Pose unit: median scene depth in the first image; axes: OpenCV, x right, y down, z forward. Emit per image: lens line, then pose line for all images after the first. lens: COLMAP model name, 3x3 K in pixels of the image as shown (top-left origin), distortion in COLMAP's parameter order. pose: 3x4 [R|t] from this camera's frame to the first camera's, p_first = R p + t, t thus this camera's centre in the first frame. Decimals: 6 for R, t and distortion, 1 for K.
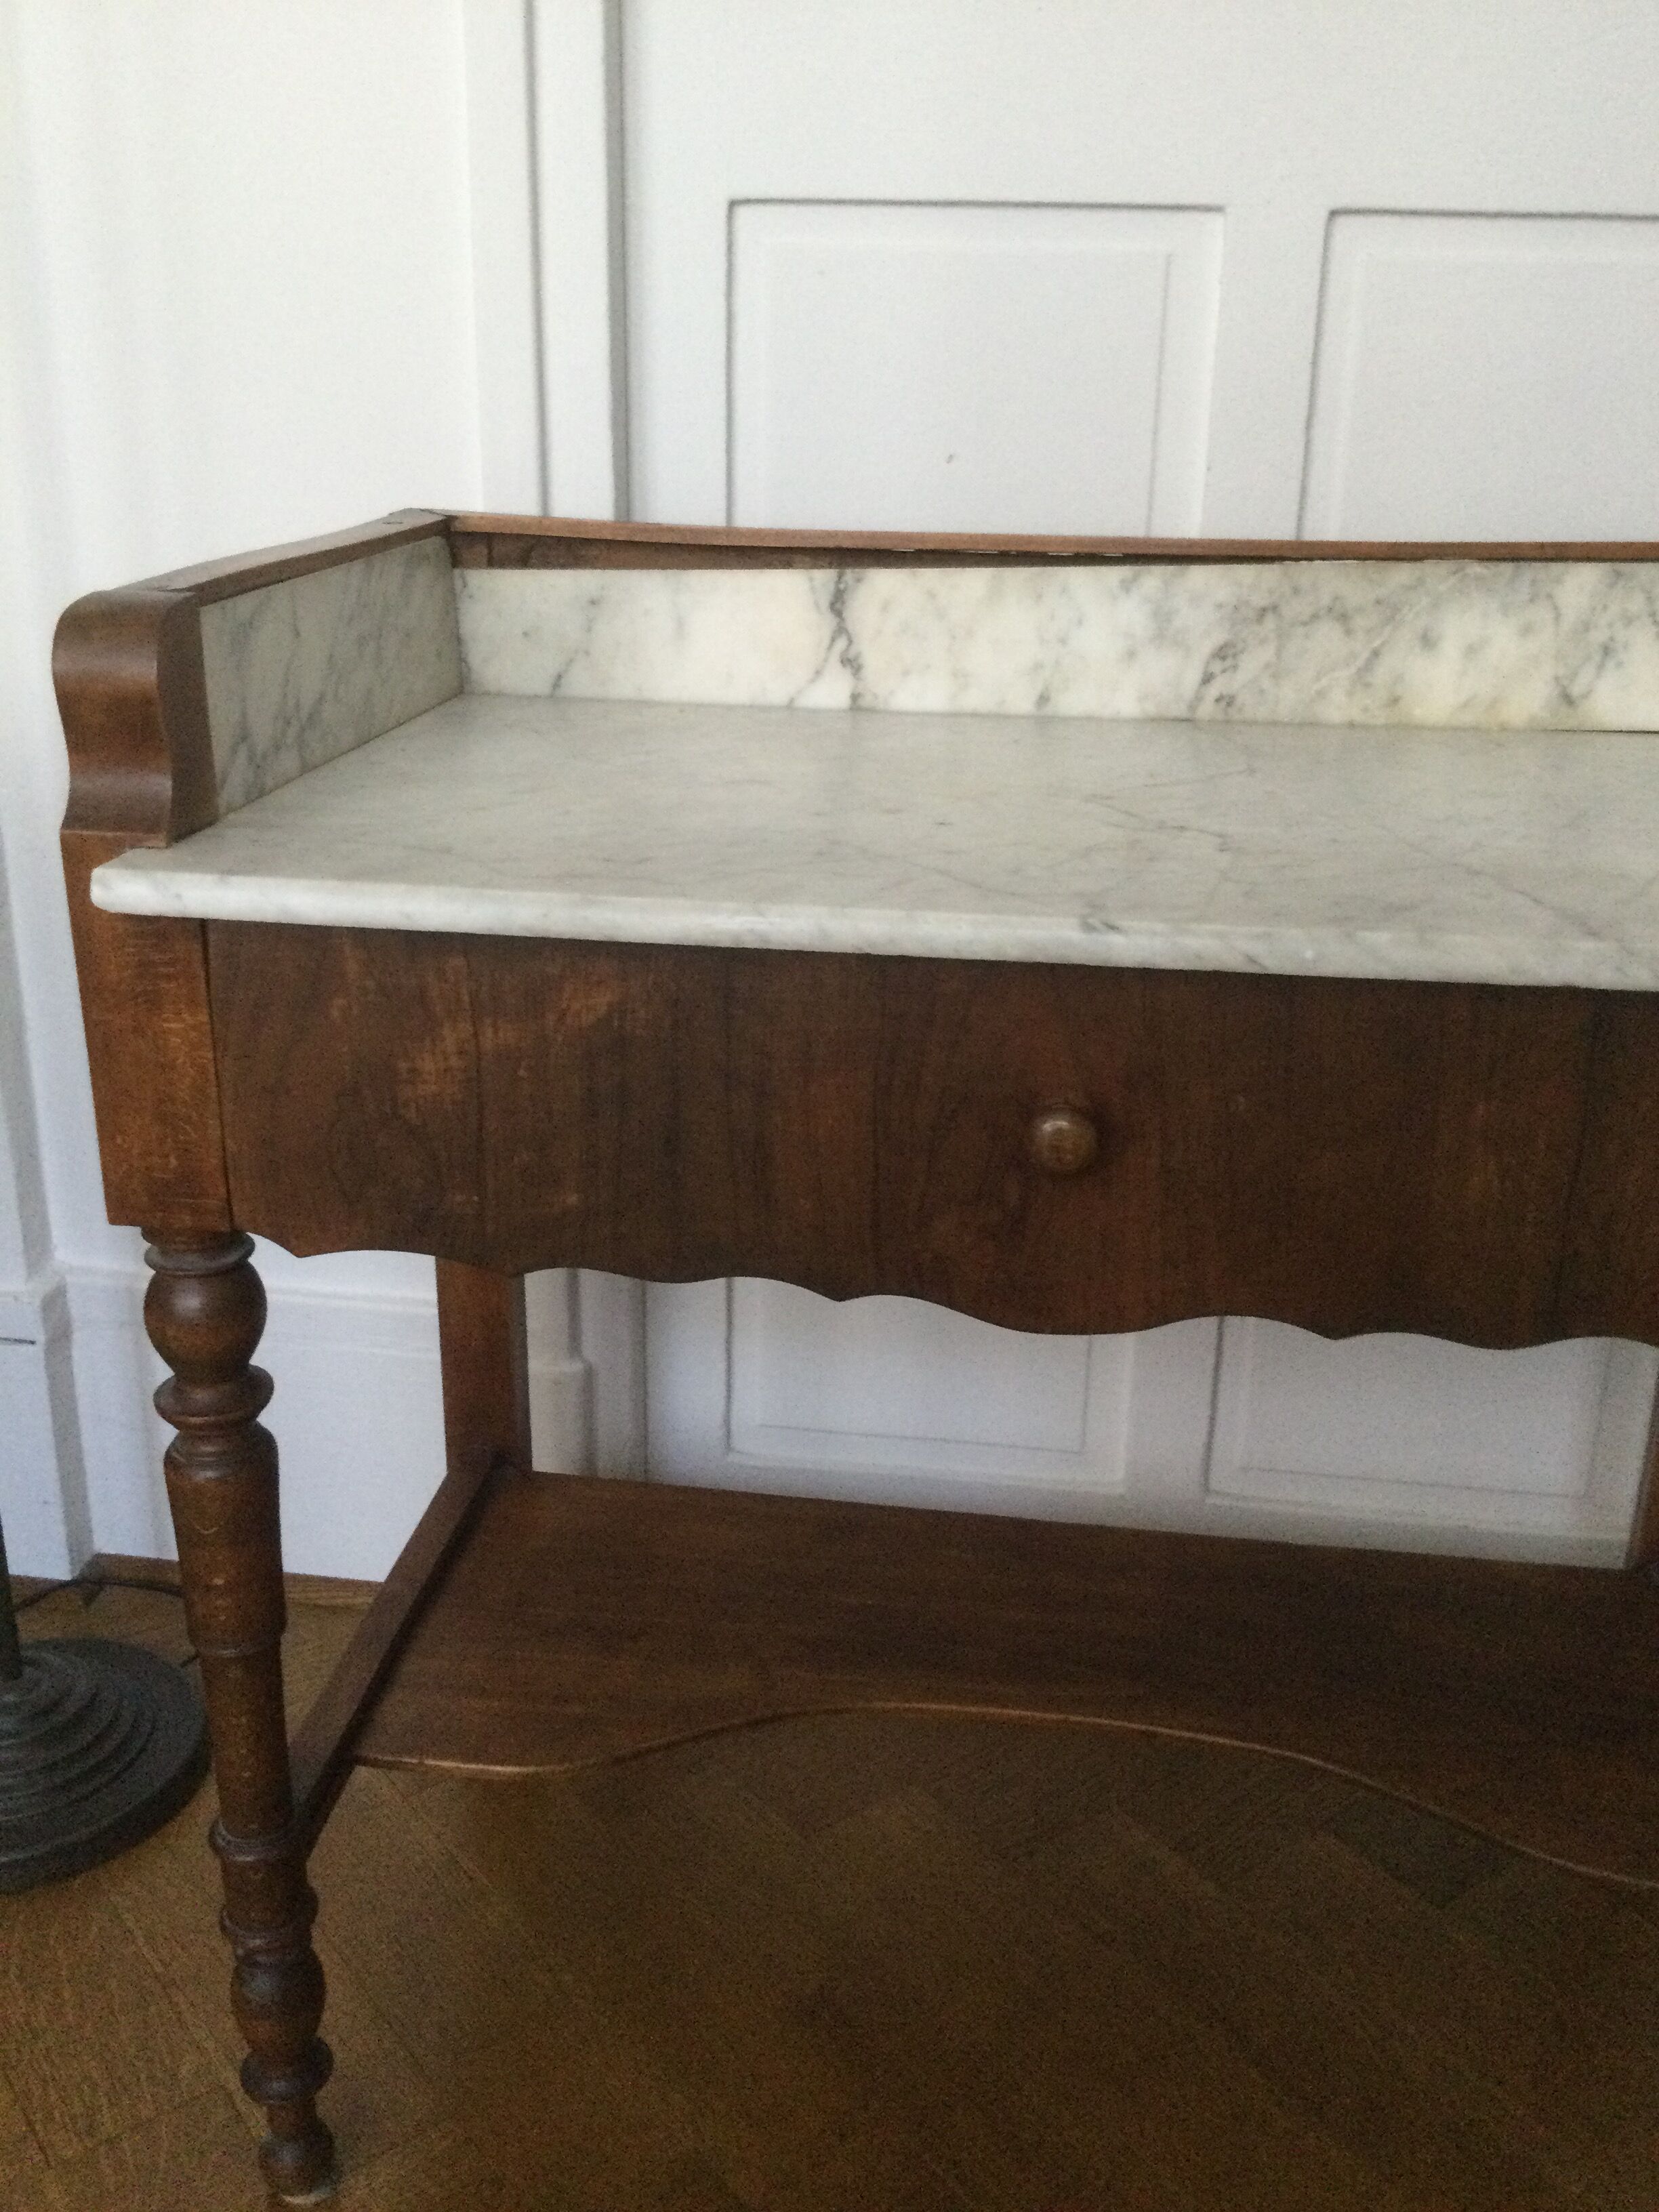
lens RADIAL K [[2010.3, 0, 814.1], [0, 2010.3, 1116.7], [0, 0, 1]] dist [0.053781, -0.135171]
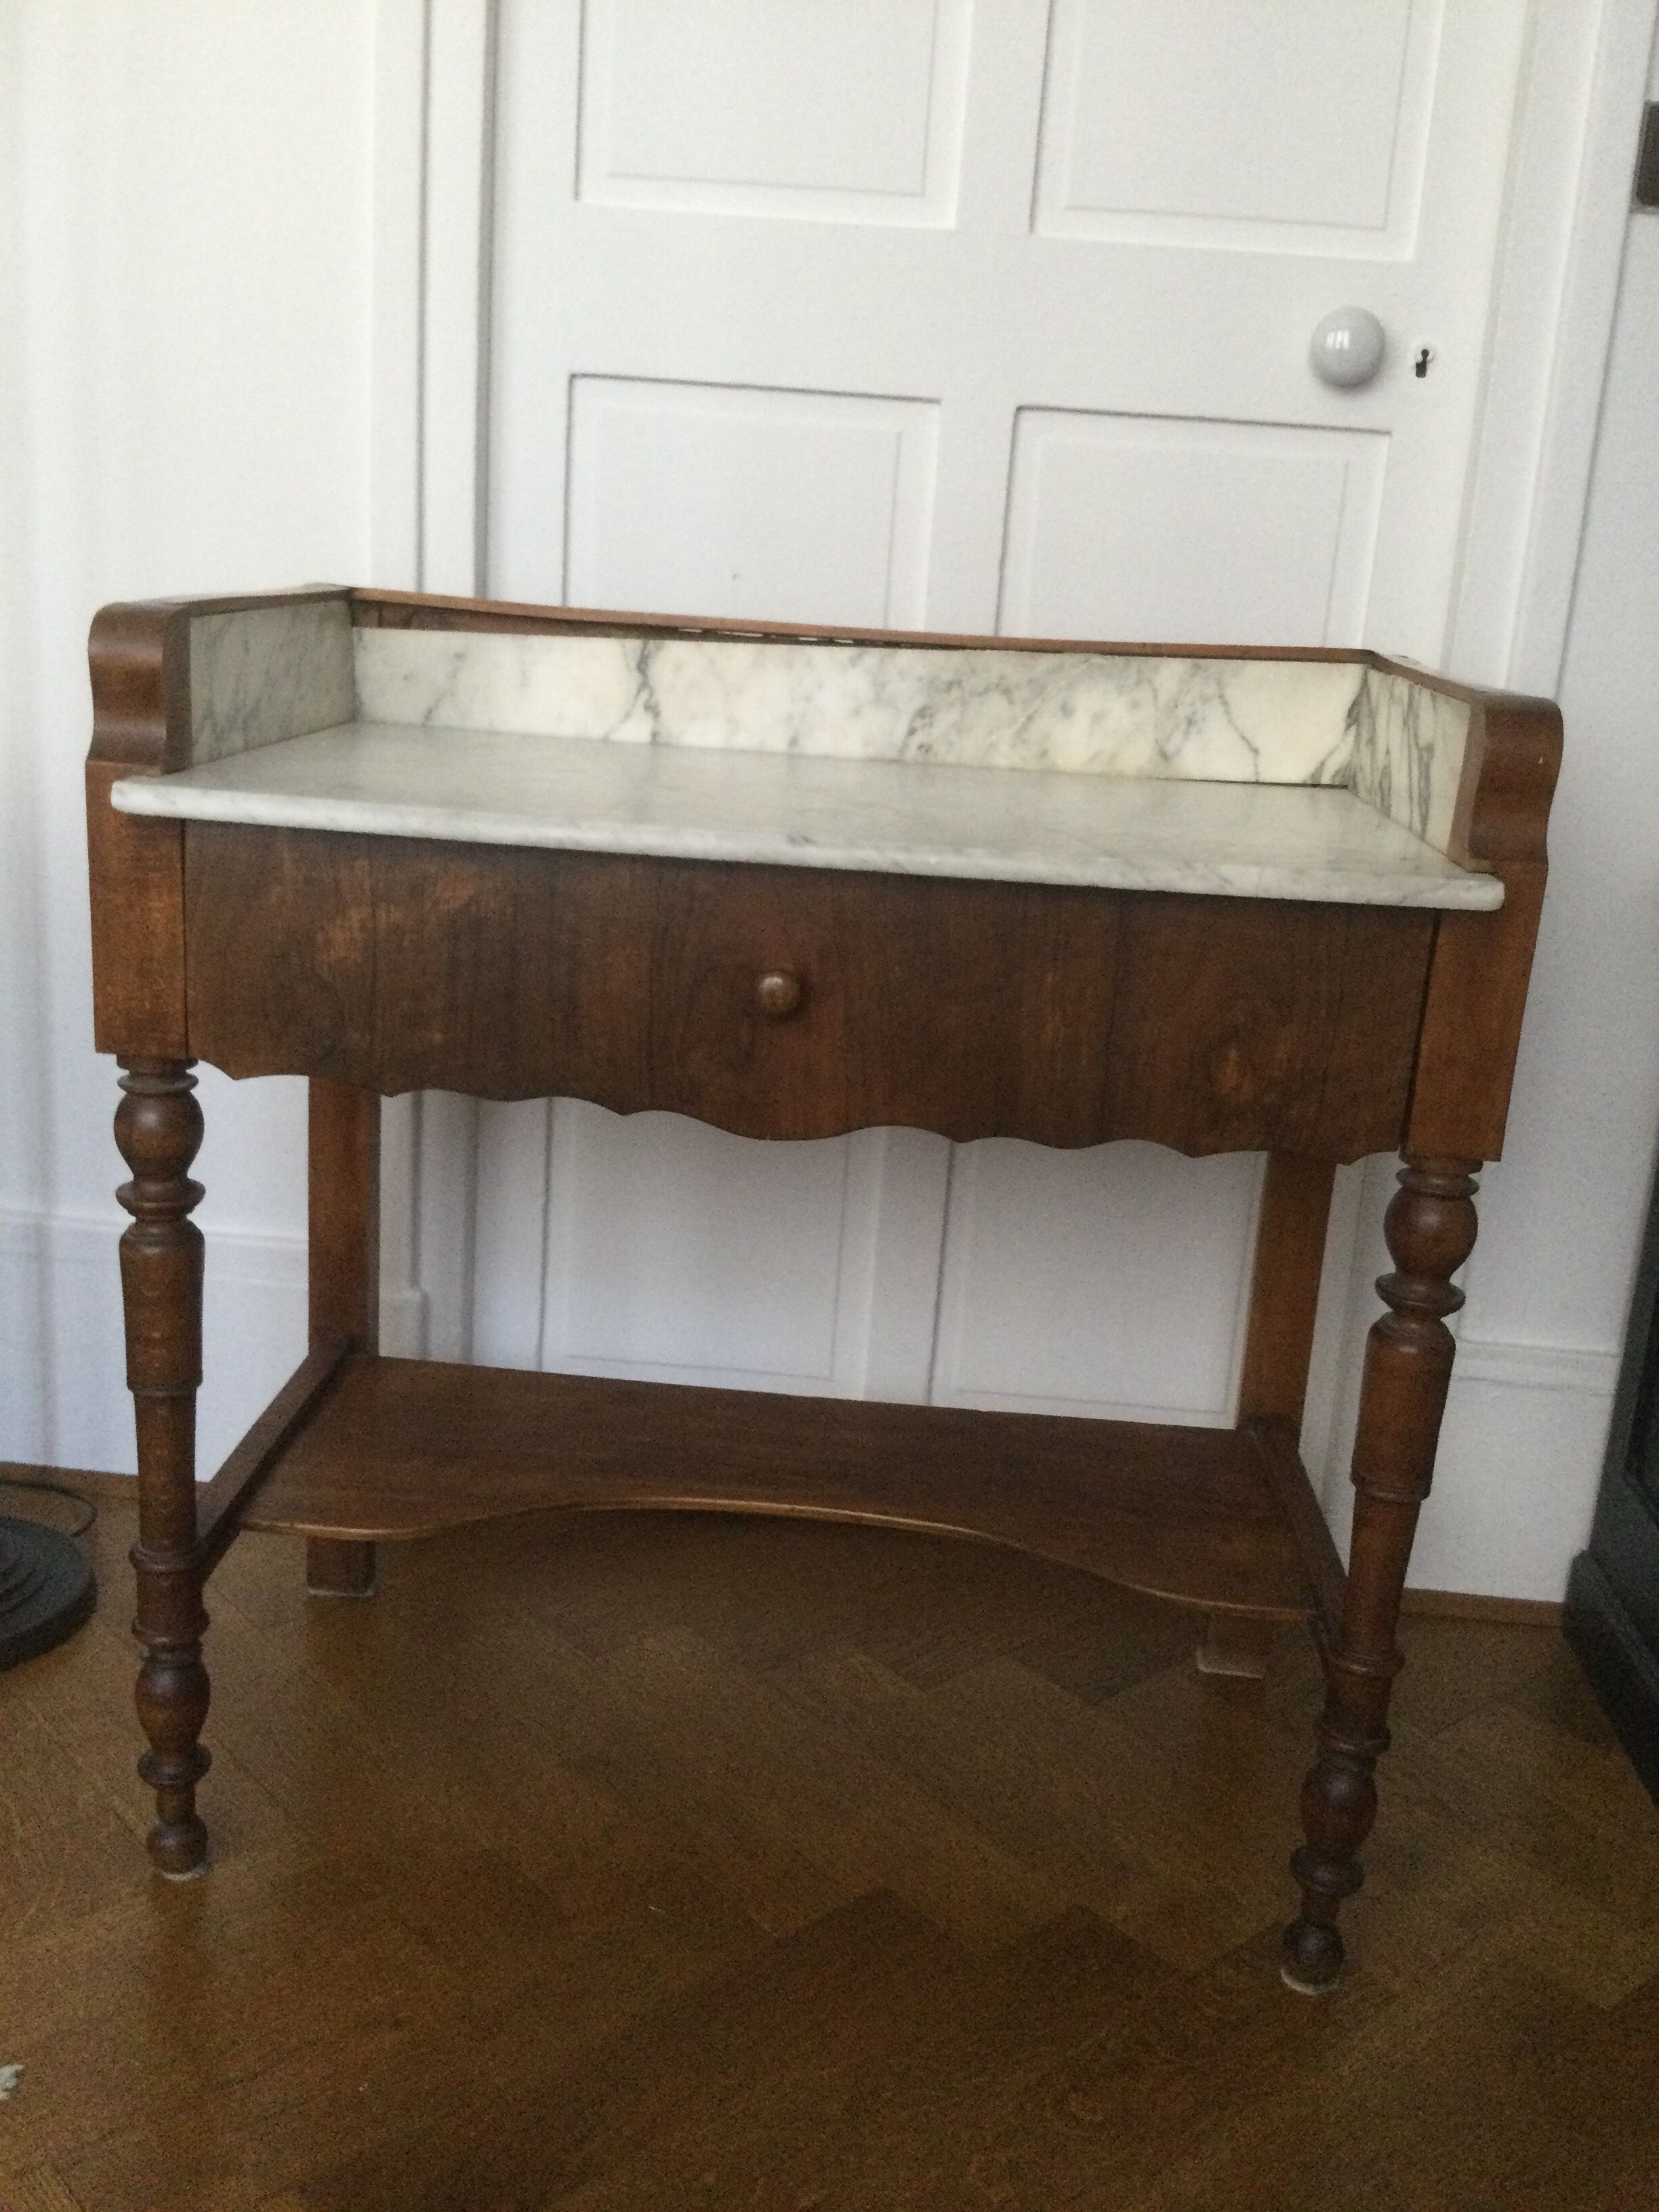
lens RADIAL K [[2010.3, 0, 835.7], [0, 2010.3, 1113.1], [0, 0, 1]] dist [0.053781, -0.135171]
pose [[0.994862, 0.027649, 0.097393, 0.017676], [-0.019180, 0.996038, -0.086840, 0.164019], [-0.099408, 0.084526, 0.991450, -0.336116]]
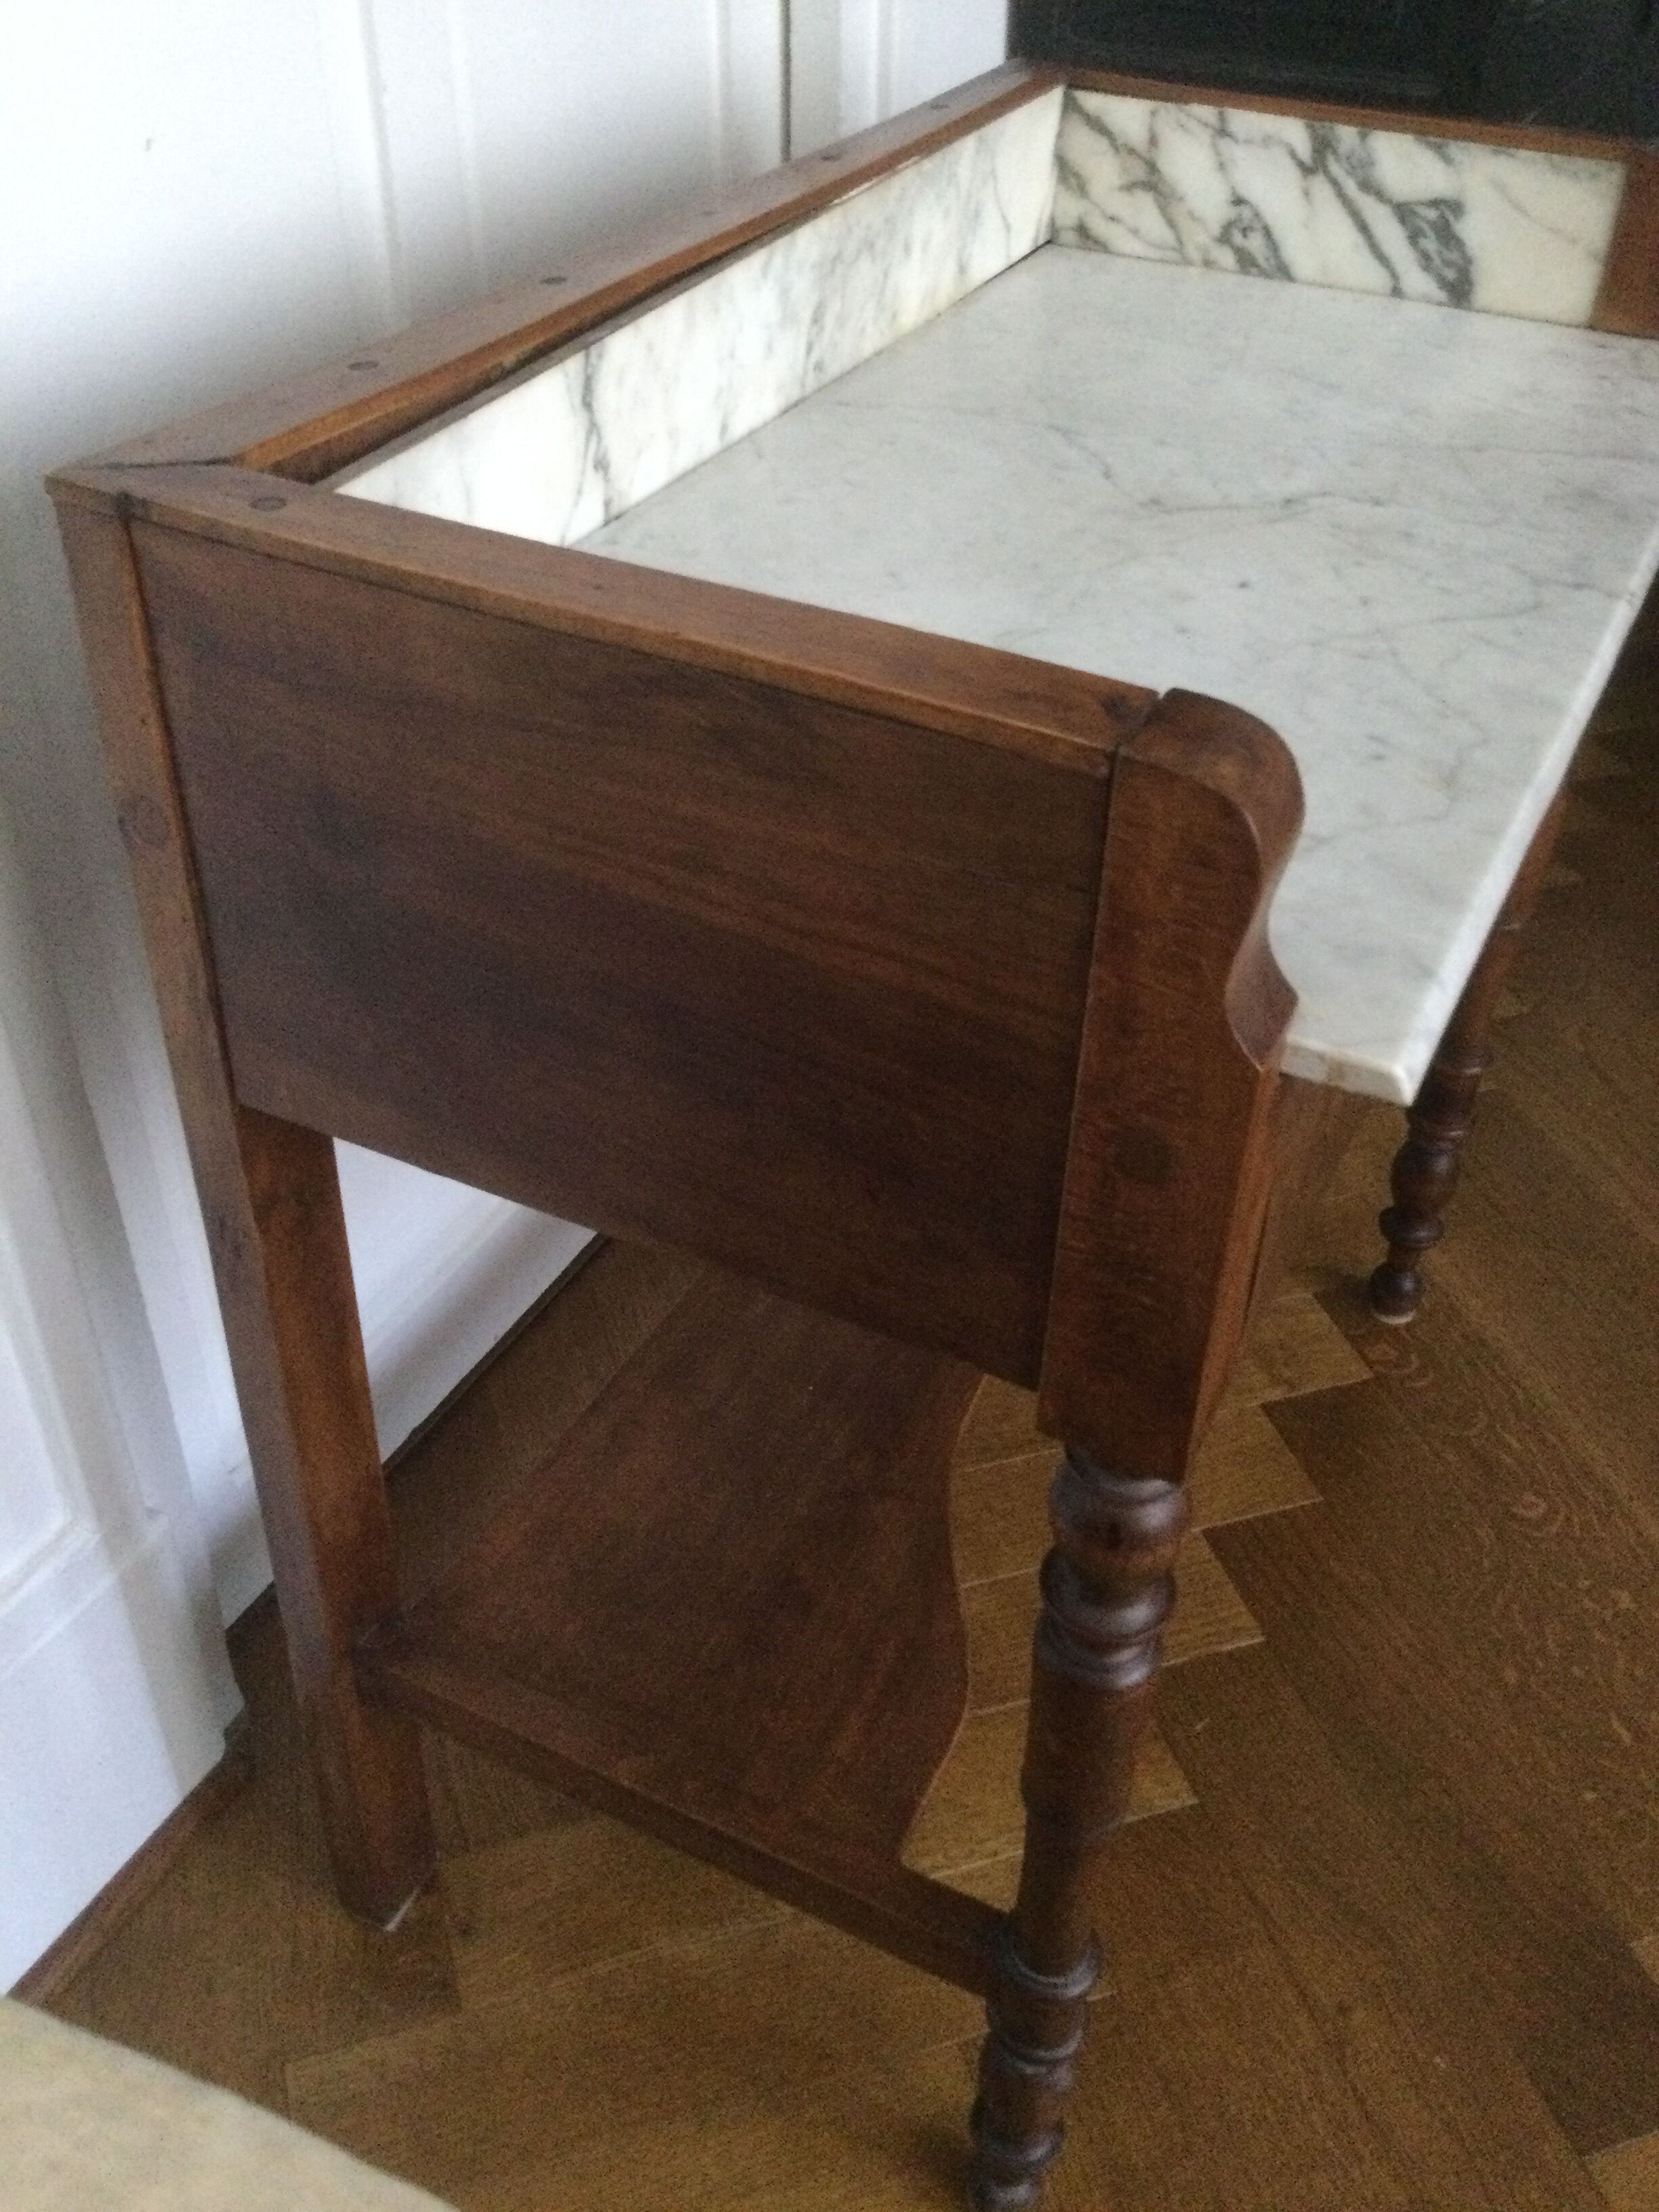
lens RADIAL K [[2010.3, 0, 833.1], [0, 2010.3, 1105.2], [0, 0, 1]] dist [0.053781, -0.135171]
pose [[0.313692, -0.579715, 0.752016, -0.709131], [0.329012, 0.809289, 0.486624, -0.389691], [-0.890701, 0.094773, 0.444601, 0.621980]]
